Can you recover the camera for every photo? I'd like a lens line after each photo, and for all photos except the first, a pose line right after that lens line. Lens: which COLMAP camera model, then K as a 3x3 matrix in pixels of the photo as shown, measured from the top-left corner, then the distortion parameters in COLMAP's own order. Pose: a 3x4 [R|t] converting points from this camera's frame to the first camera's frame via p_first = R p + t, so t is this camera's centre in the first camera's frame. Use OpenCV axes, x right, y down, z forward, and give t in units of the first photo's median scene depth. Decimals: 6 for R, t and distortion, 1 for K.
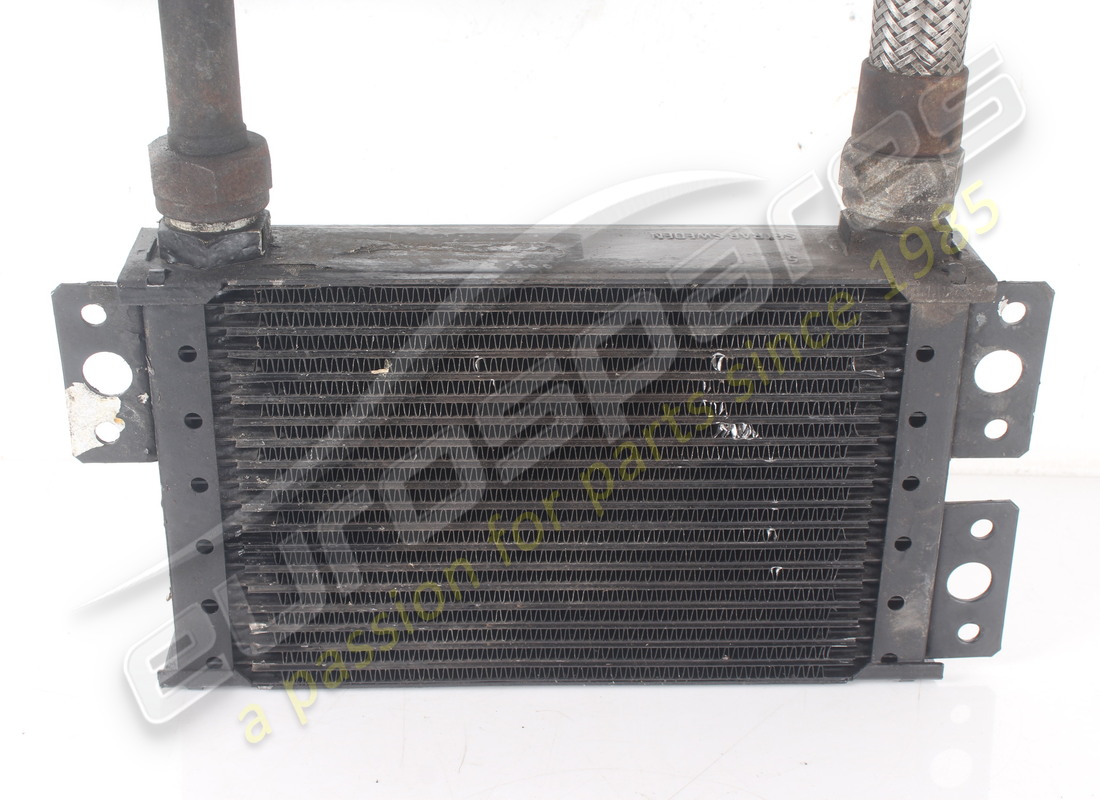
lens RADIAL K [[1713.7, 0, 551.2], [0, 1713.7, 397.7], [0, 0, 1]] dist [0.106622, 0.000000]
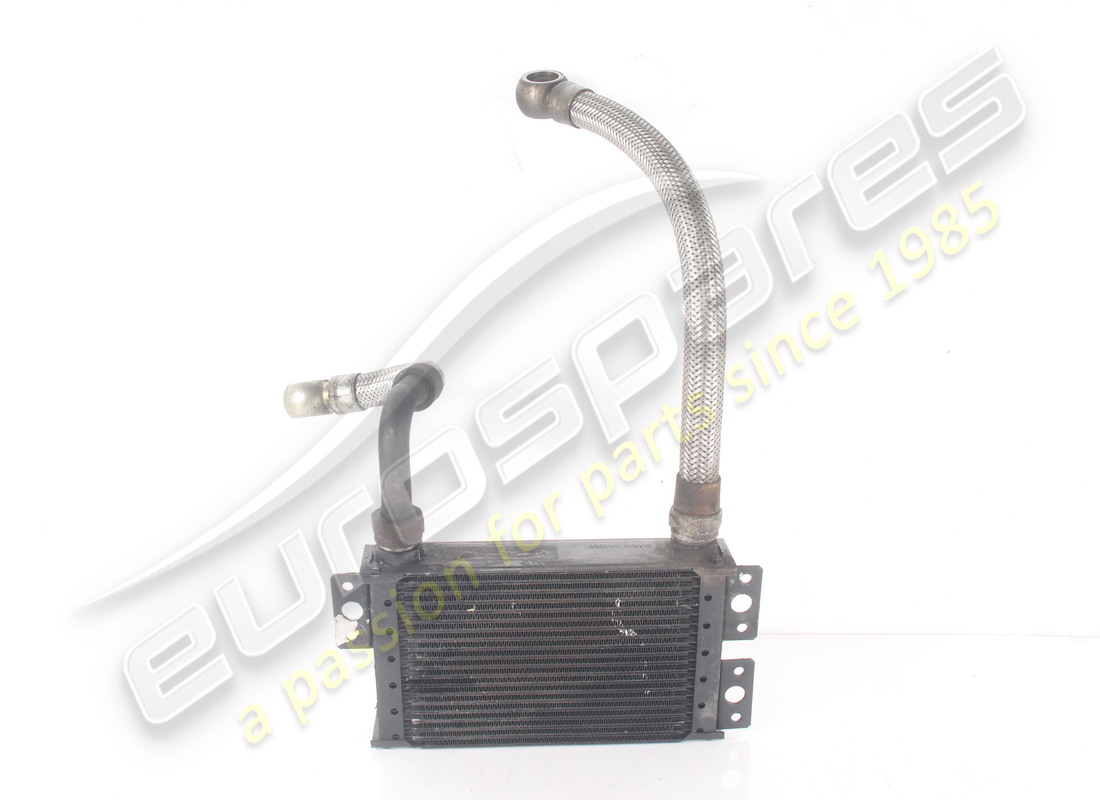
lens RADIAL K [[1248.8, 0, 546.3], [0, 1248.8, 402.0], [0, 0, 1]] dist [-0.033603, 0.000000]
pose [[0.999907, -0.013628, 0.000919, 0.003410], [0.013657, 0.996713, -0.079855, -0.153134], [0.000172, 0.079860, 0.996806, -0.667564]]
